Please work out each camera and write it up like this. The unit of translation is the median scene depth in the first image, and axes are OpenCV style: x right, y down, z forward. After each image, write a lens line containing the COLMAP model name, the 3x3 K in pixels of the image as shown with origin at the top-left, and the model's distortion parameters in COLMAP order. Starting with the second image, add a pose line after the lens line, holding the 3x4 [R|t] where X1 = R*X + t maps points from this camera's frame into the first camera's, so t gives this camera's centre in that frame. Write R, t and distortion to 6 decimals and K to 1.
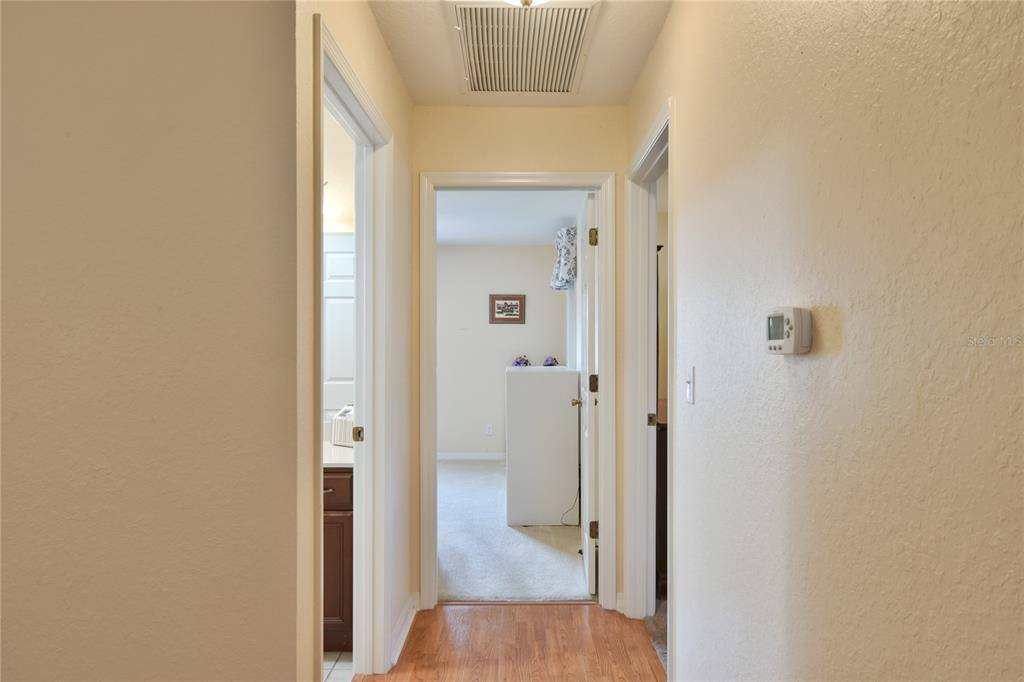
lens RADIAL K [[656.3, 0, 513.4], [0, 656.3, 344.9], [0, 0, 1]] dist [0.003002, 0.001885]
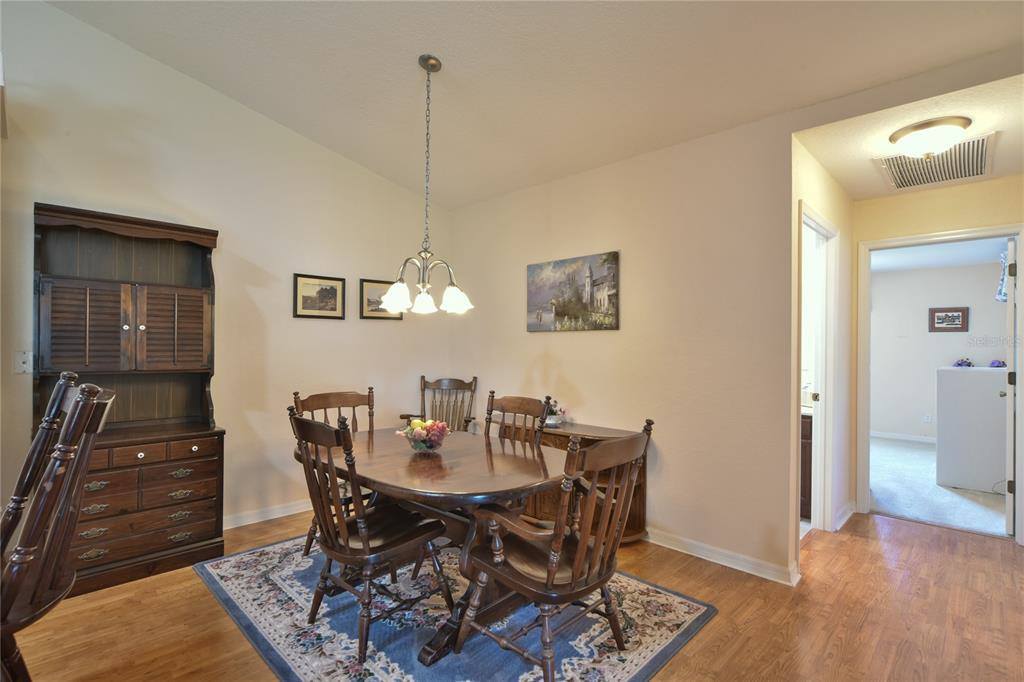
lens RADIAL K [[497.1, 0, 516.7], [0, 497.1, 348.6], [0, 0, 1]] dist [-0.001619, 0.003269]
pose [[0.730372, 0.006611, -0.683018, 0.075844], [-0.005756, 0.999977, 0.003523, -0.000444], [0.683025, 0.001359, 0.730393, -0.437136]]
